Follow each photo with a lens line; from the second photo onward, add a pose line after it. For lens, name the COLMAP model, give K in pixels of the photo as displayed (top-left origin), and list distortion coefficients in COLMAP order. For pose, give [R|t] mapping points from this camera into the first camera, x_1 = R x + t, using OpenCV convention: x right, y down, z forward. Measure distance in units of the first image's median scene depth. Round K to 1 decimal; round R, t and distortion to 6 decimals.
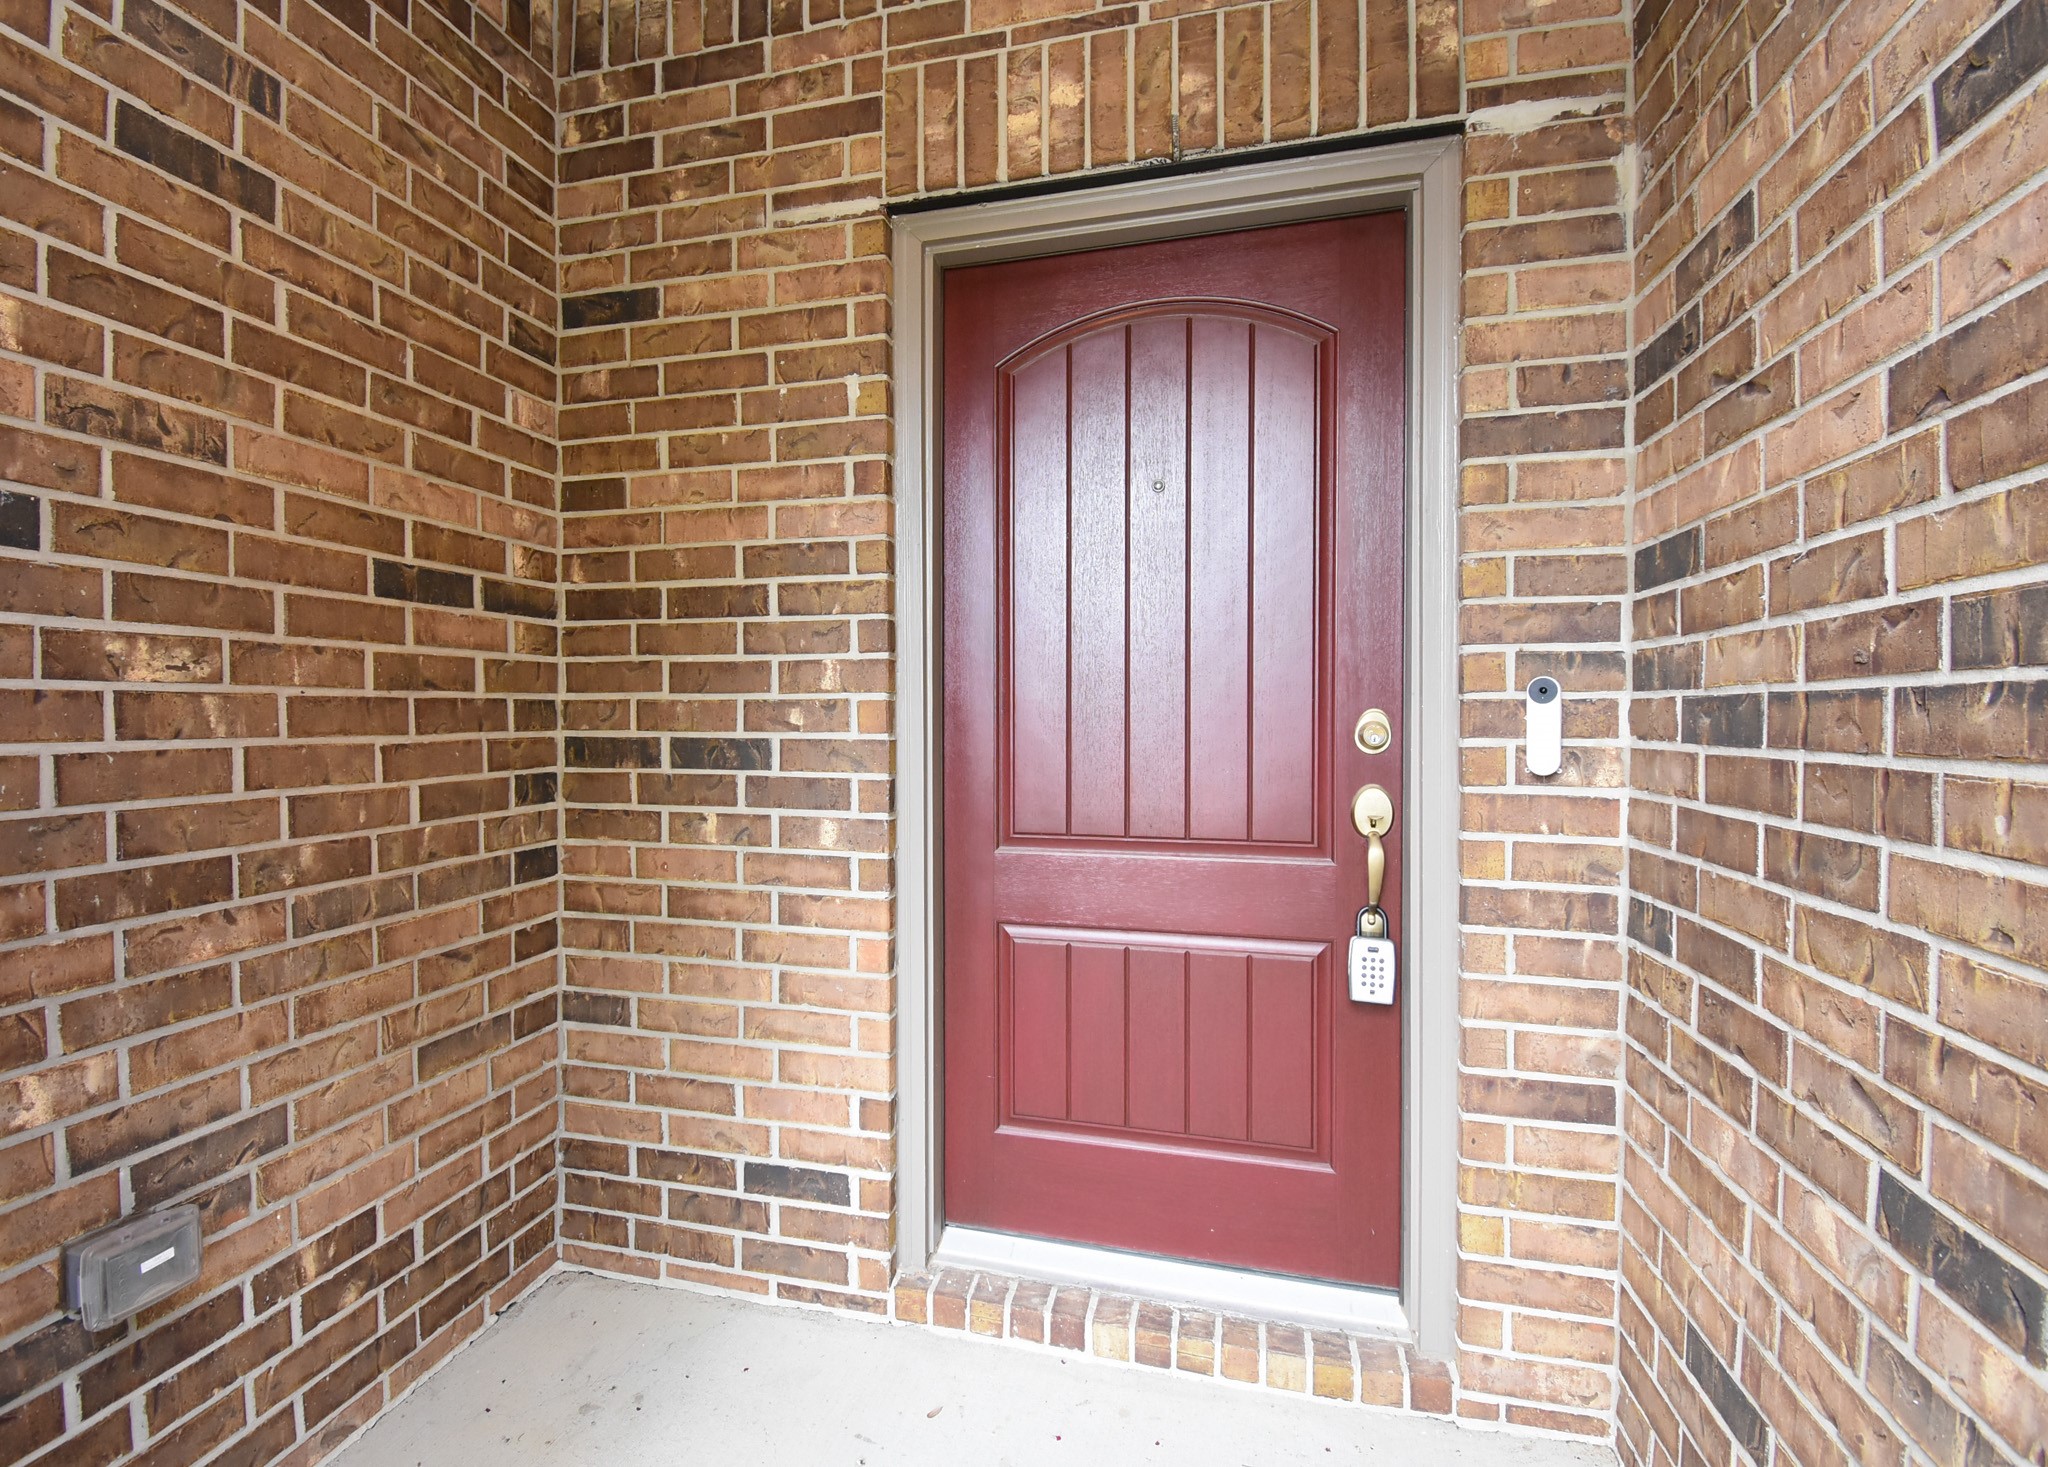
lens RADIAL K [[888.8, 0, 1020.8], [0, 888.8, 736.5], [0, 0, 1]] dist [-0.015213, -0.001122]
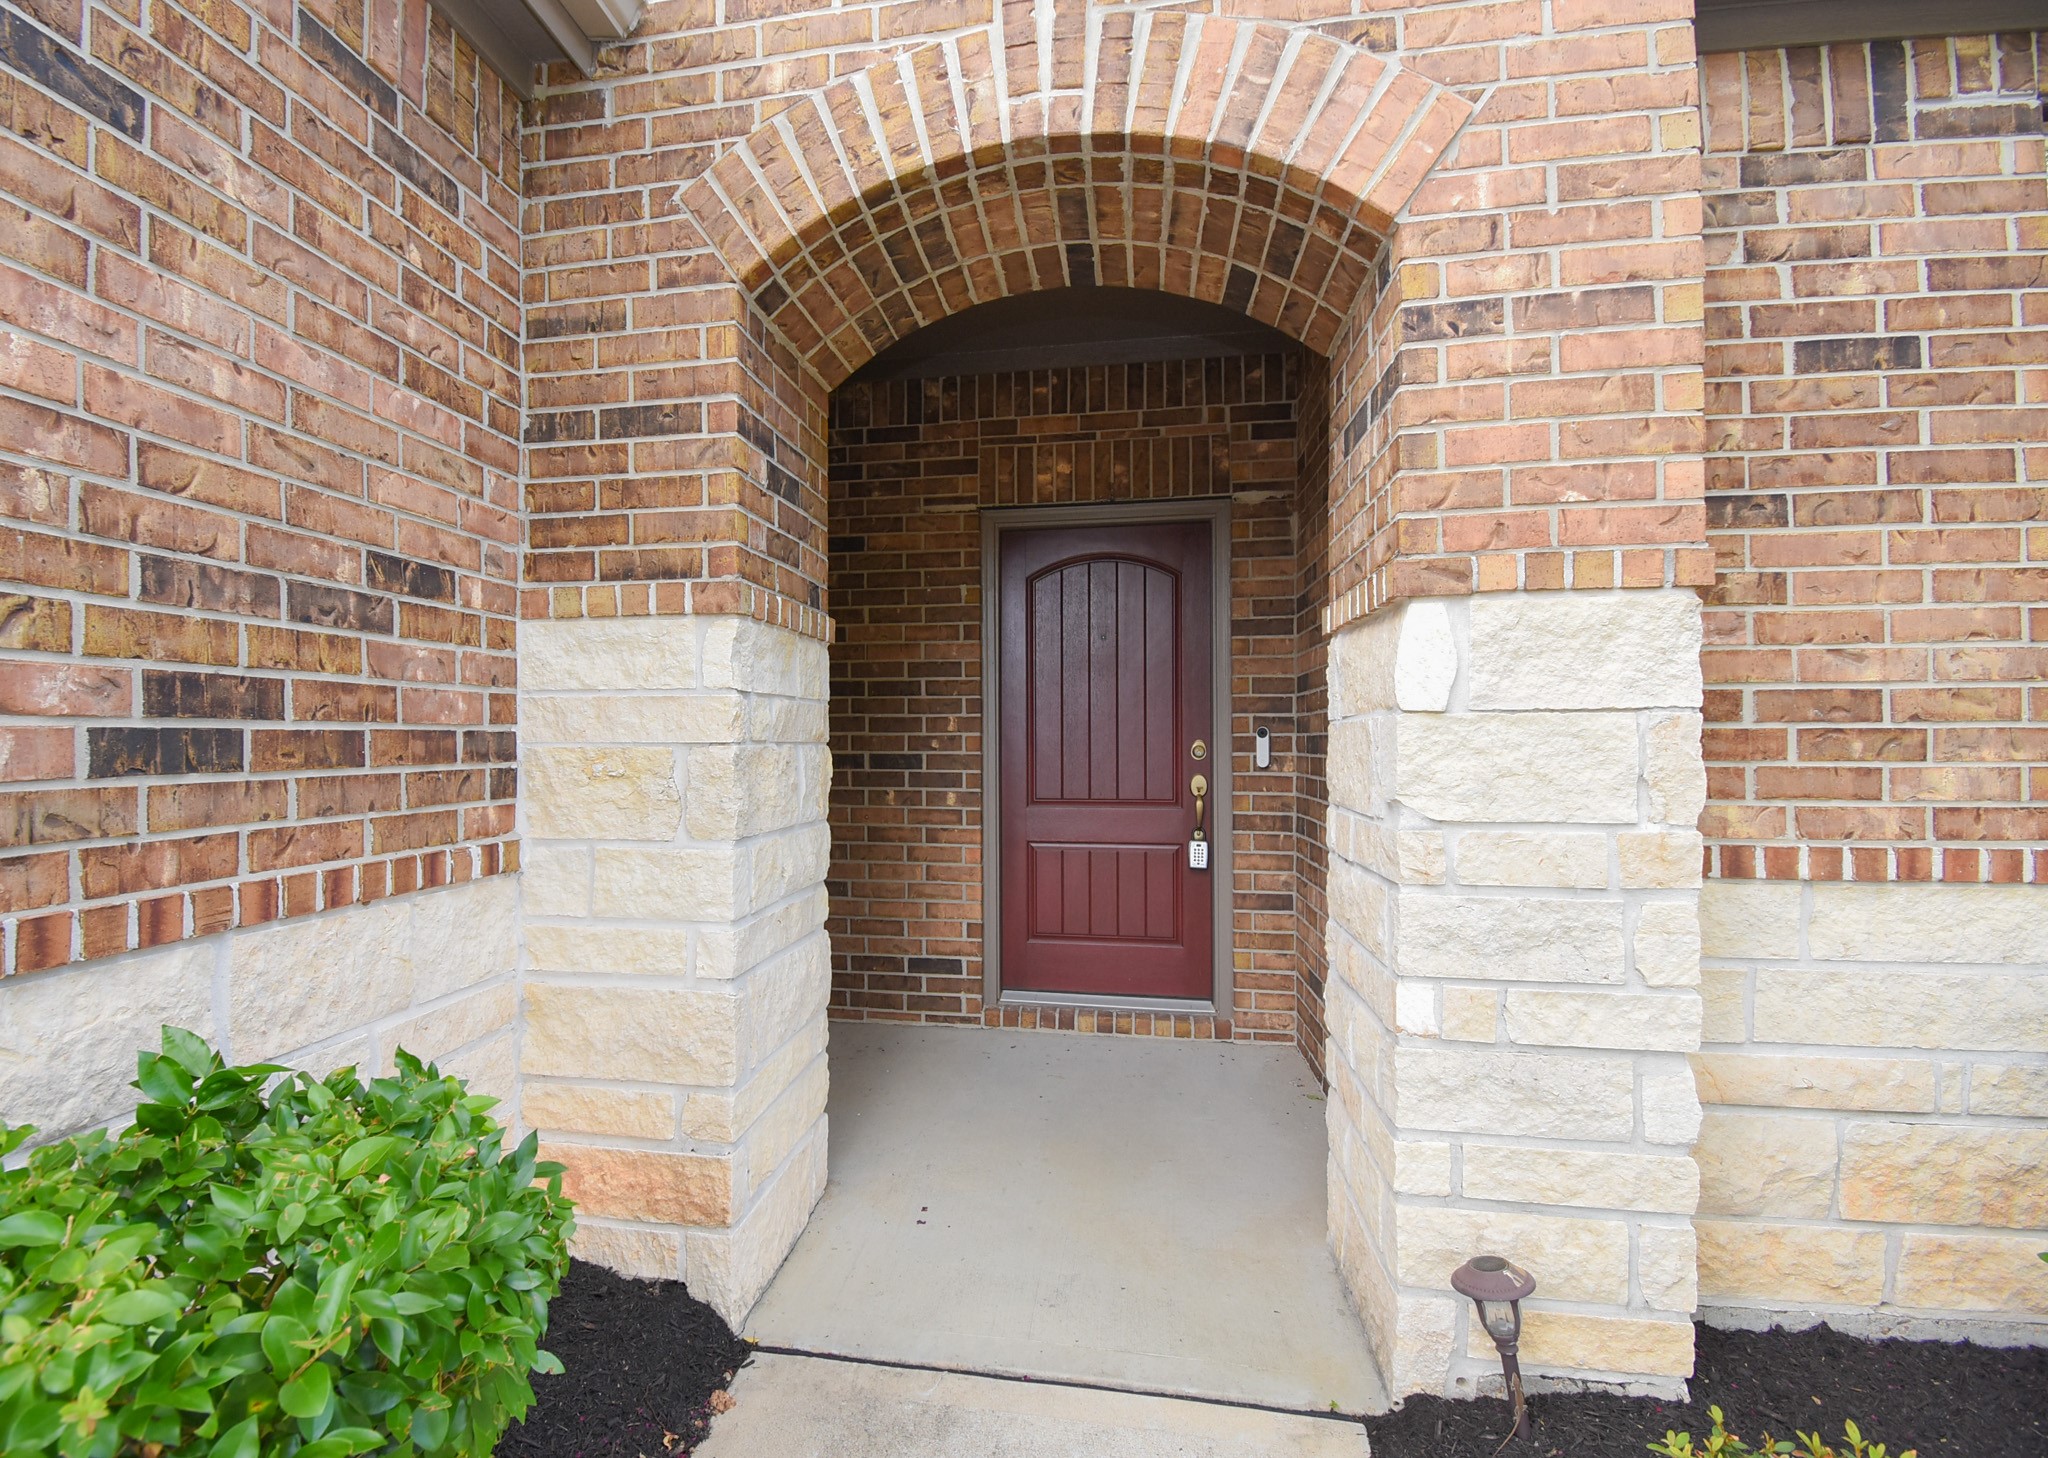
lens RADIAL K [[888.8, 0, 1007.2], [0, 888.8, 742.4], [0, 0, 1]] dist [-0.015213, -0.001122]
pose [[0.995560, -0.000112, 0.094128, -0.287101], [0.002555, 0.999663, -0.025834, 0.030252], [-0.094094, 0.025960, 0.995225, -1.147490]]
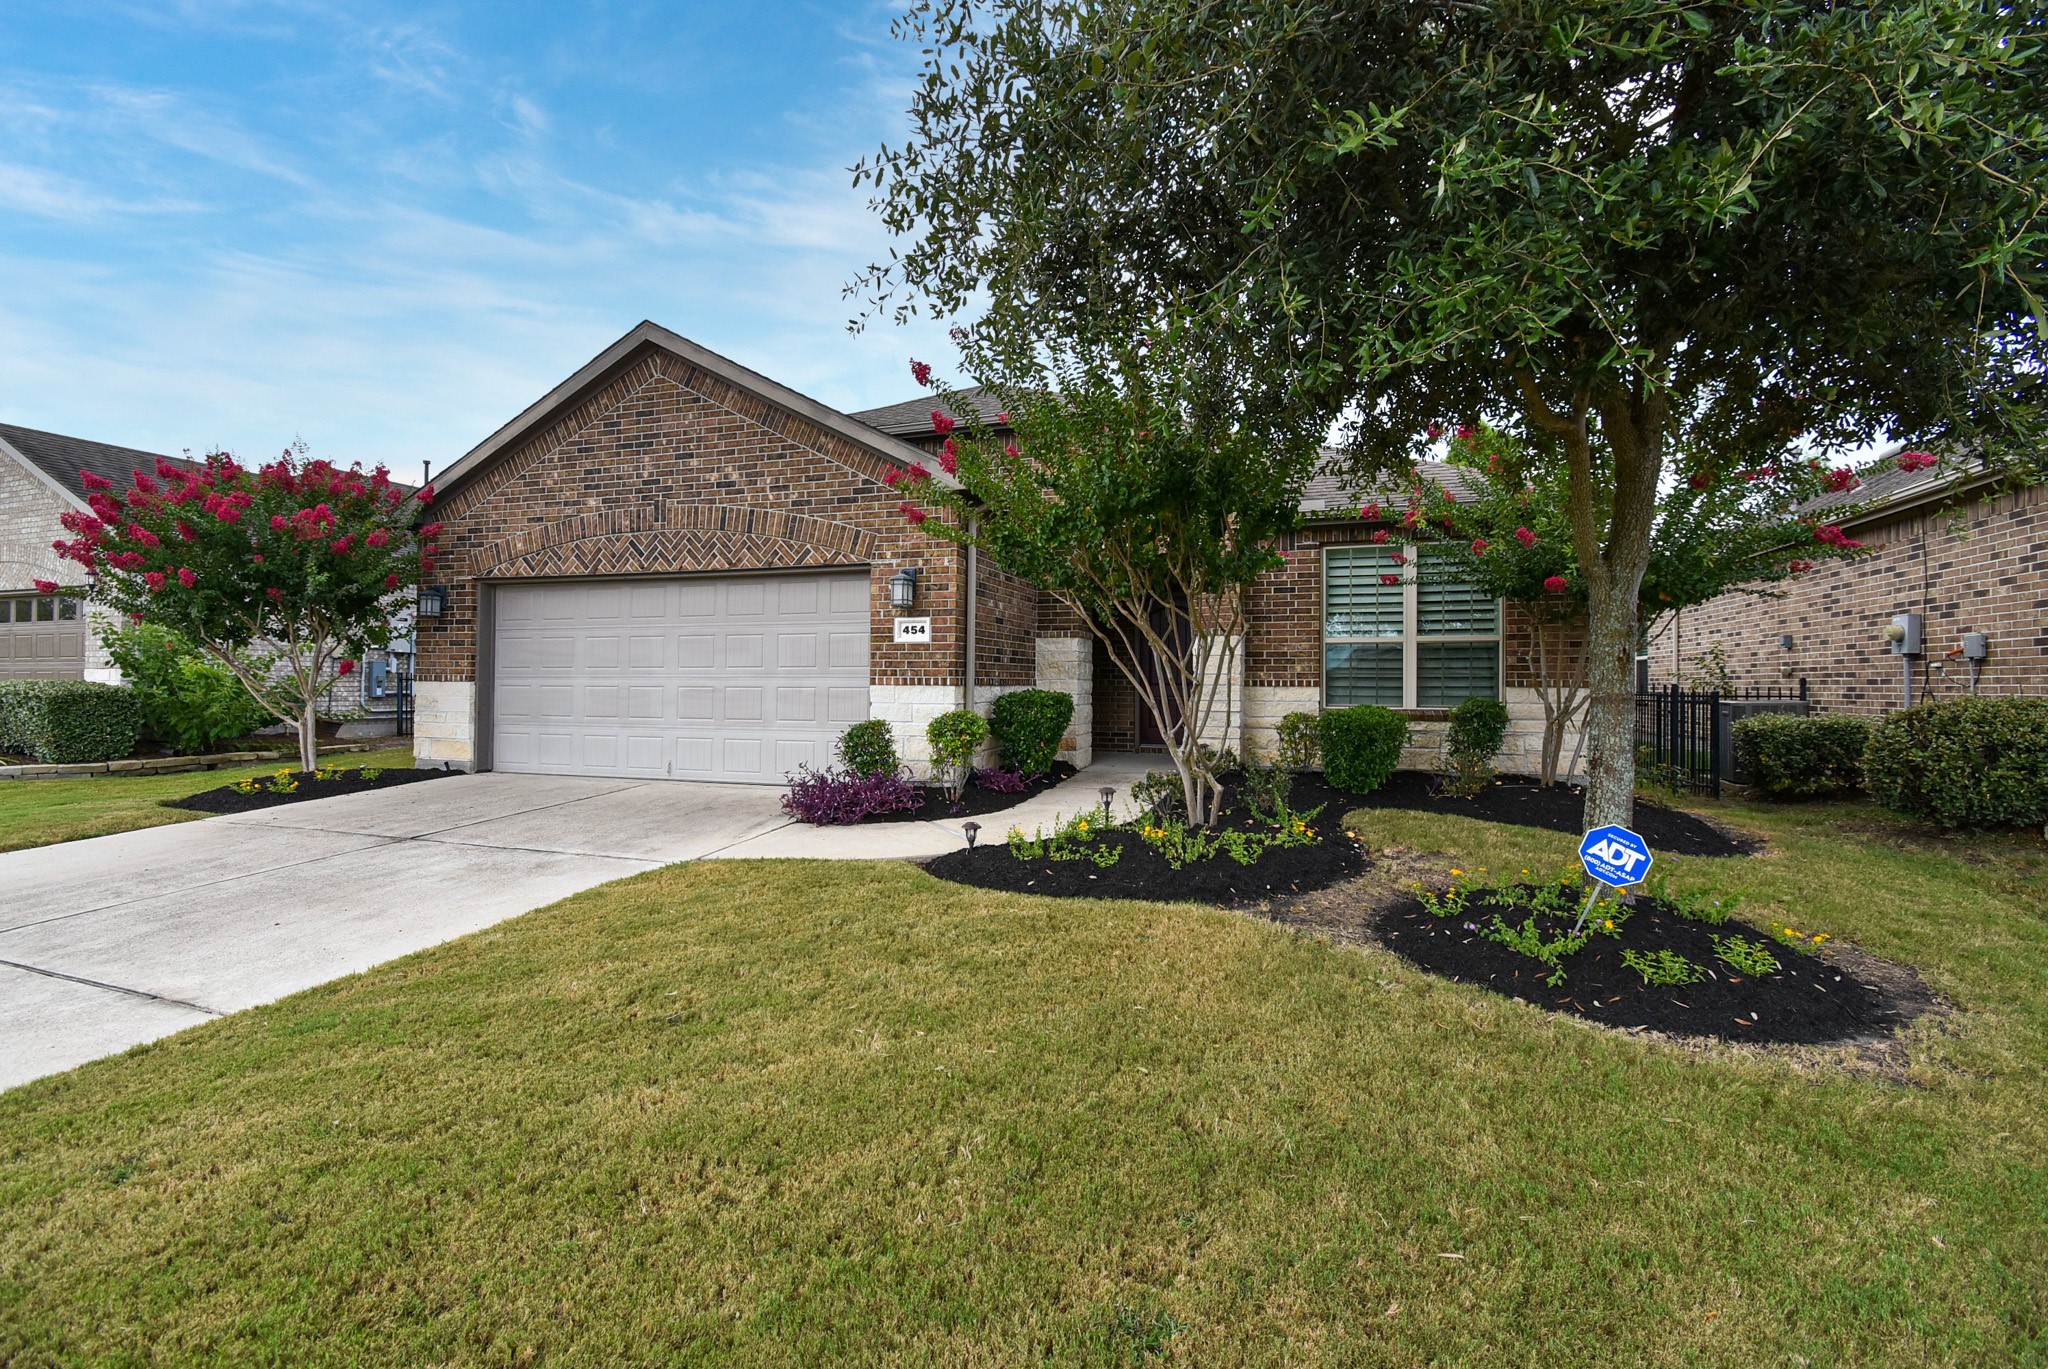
lens RADIAL K [[1001.7, 0, 1025.0], [0, 1001.7, 673.2], [0, 0, 1]] dist [-0.024283, -0.002818]
pose [[0.996976, 0.005014, -0.077549, -0.352787], [-0.008345, 0.999053, -0.042695, 0.385684], [0.077261, 0.043213, 0.996074, -6.964872]]
